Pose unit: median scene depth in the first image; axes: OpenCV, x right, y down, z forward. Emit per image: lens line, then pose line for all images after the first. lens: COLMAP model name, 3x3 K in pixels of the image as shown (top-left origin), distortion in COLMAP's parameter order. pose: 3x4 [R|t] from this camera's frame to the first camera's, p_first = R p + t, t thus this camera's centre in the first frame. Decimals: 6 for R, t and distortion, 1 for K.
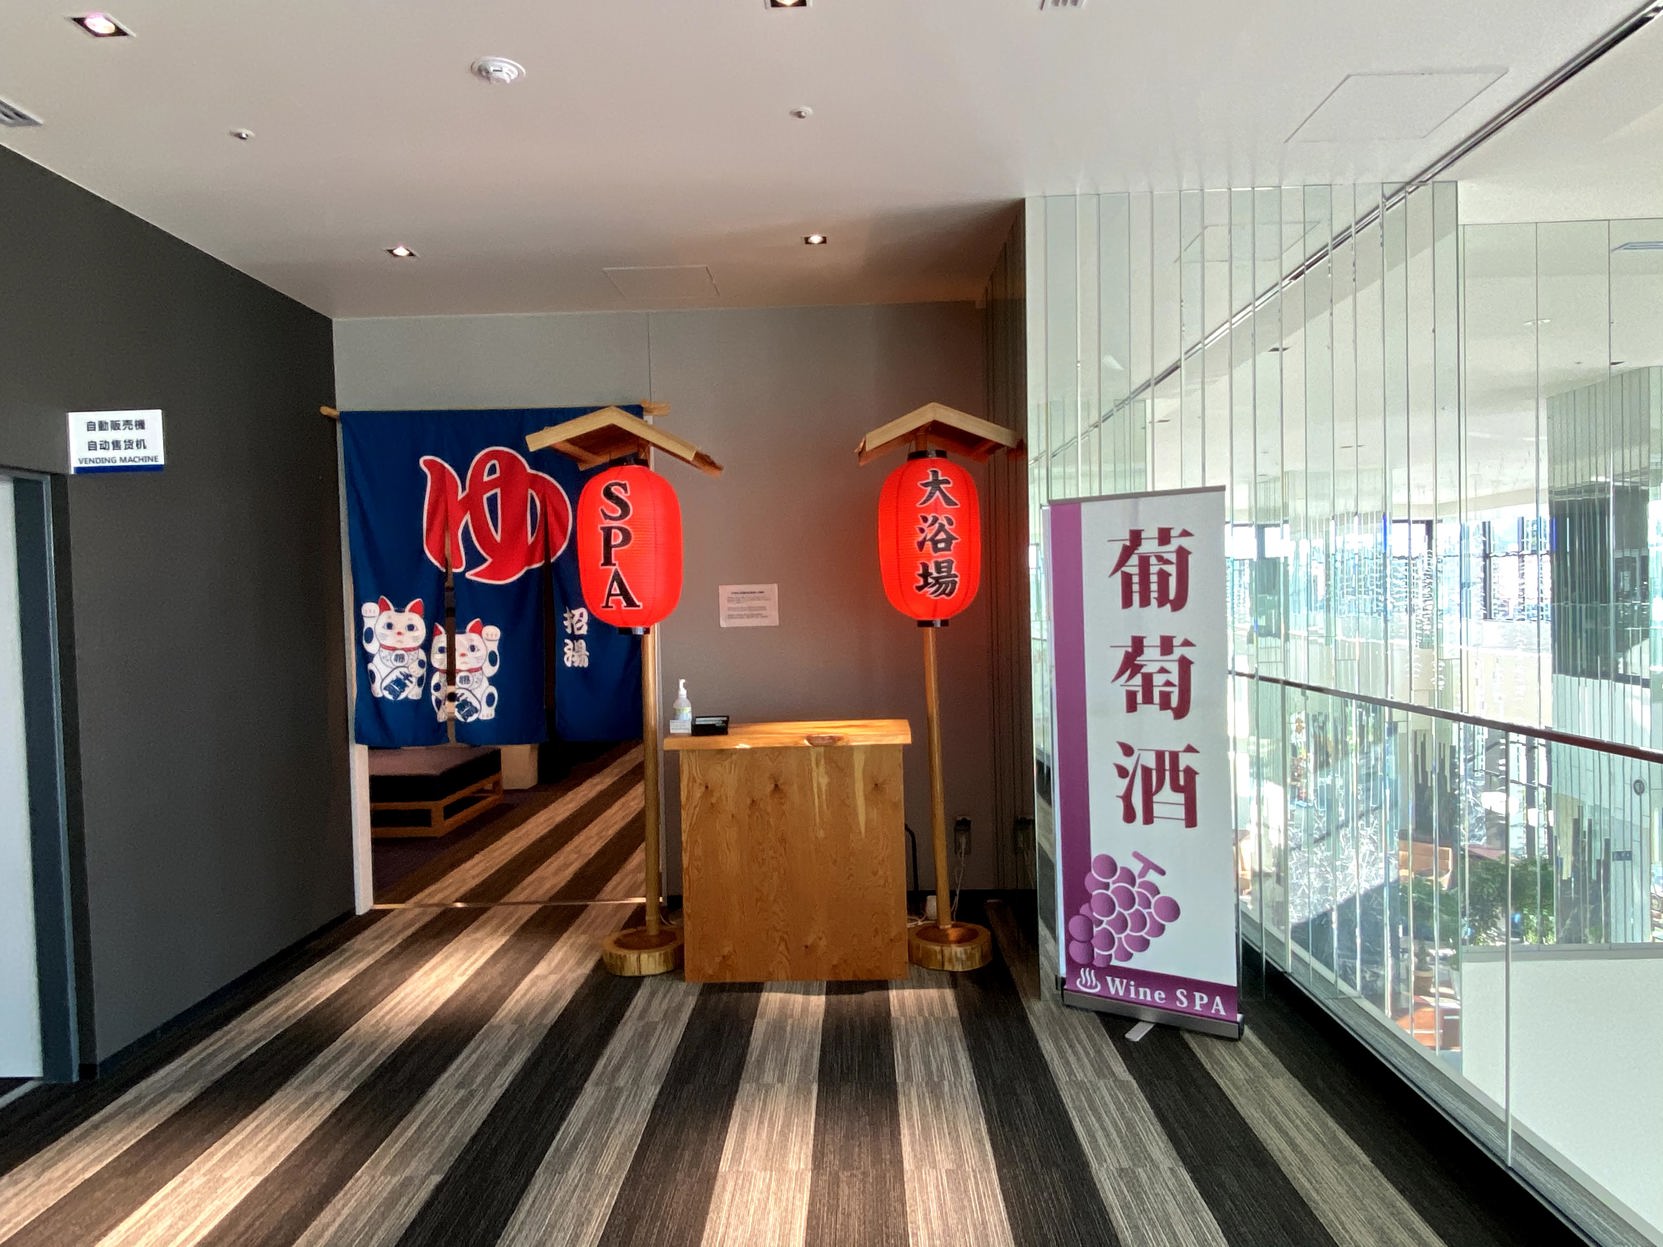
lens RADIAL K [[1025.8, 0, 834.7], [0, 1025.8, 622.6], [0, 0, 1]] dist [0.067531, -0.080896]
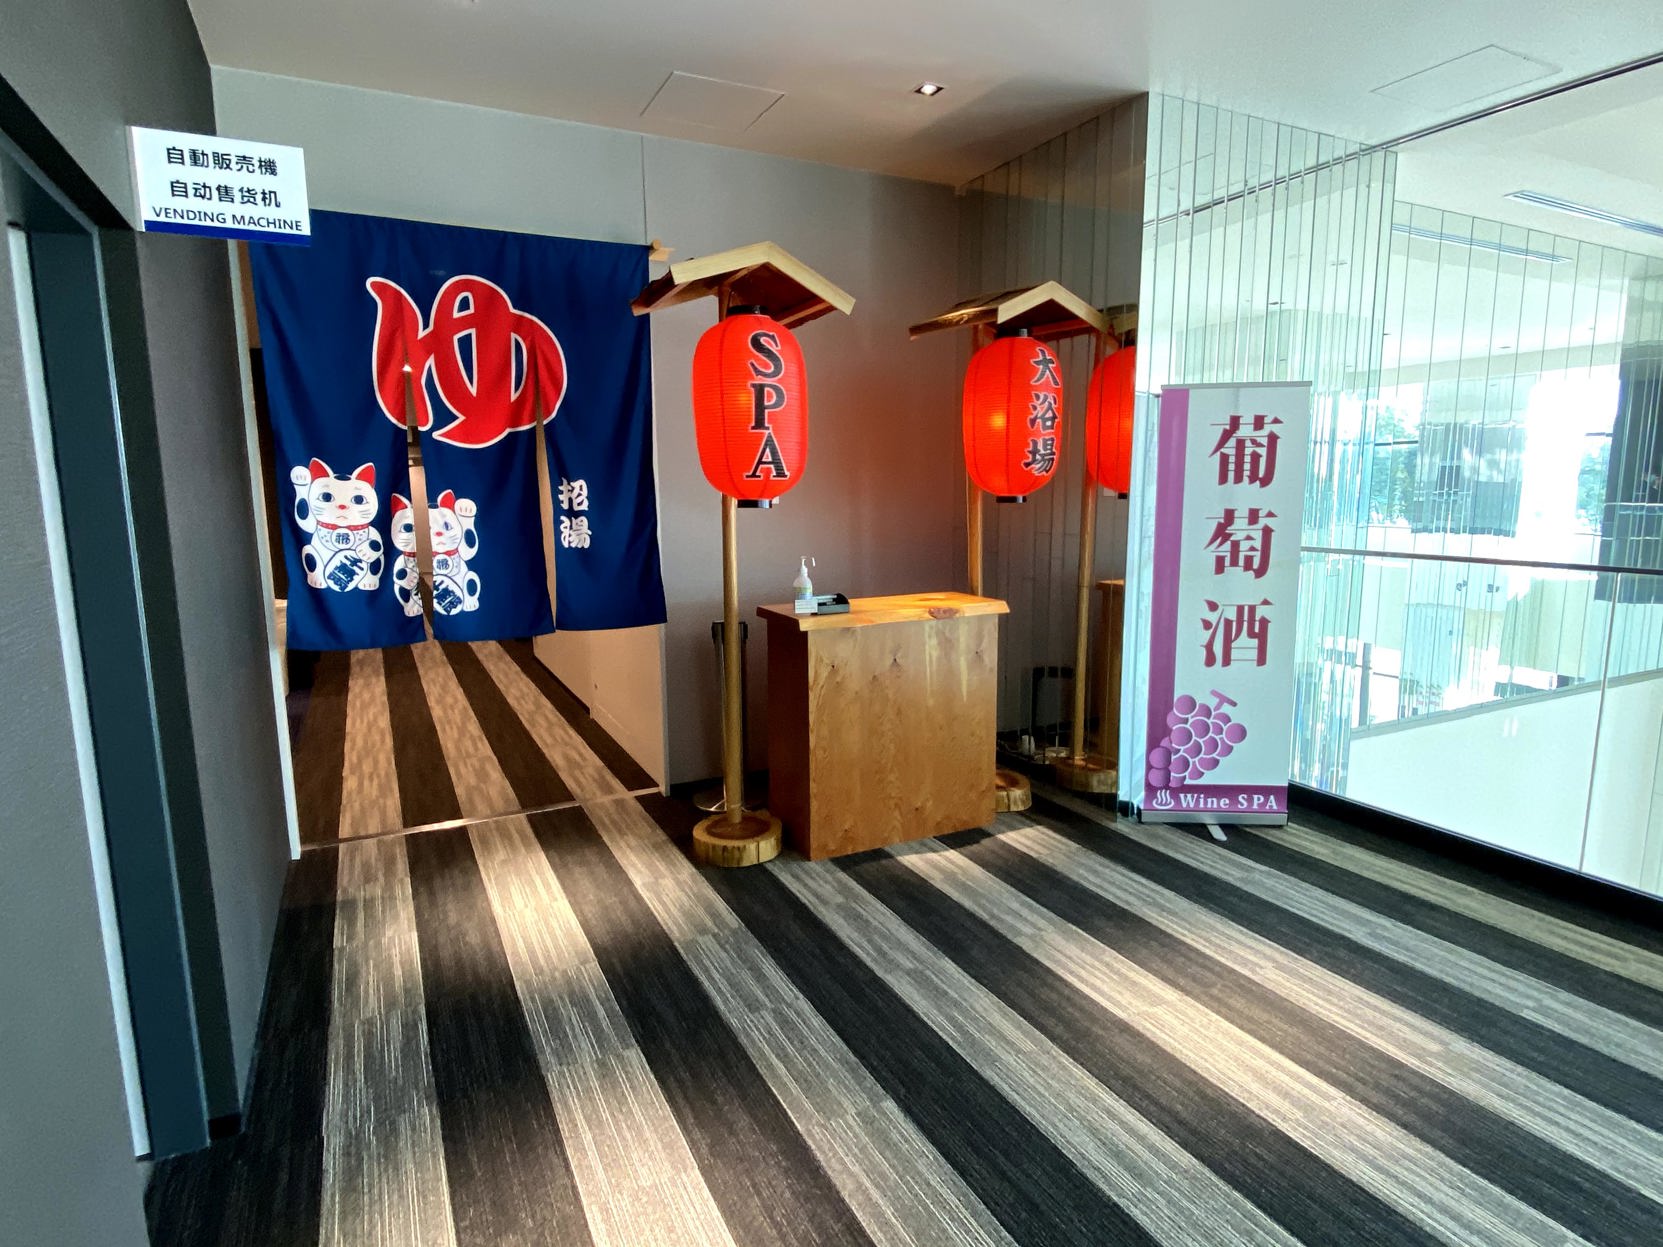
lens RADIAL K [[912.2, 0, 829.3], [0, 912.2, 625.6], [0, 0, 1]] dist [0.061233, -0.058256]
pose [[0.881383, -0.054214, 0.469281, -0.560574], [-0.003058, 0.992717, 0.120429, 0.018666], [-0.472392, -0.107579, 0.874798, 0.263923]]
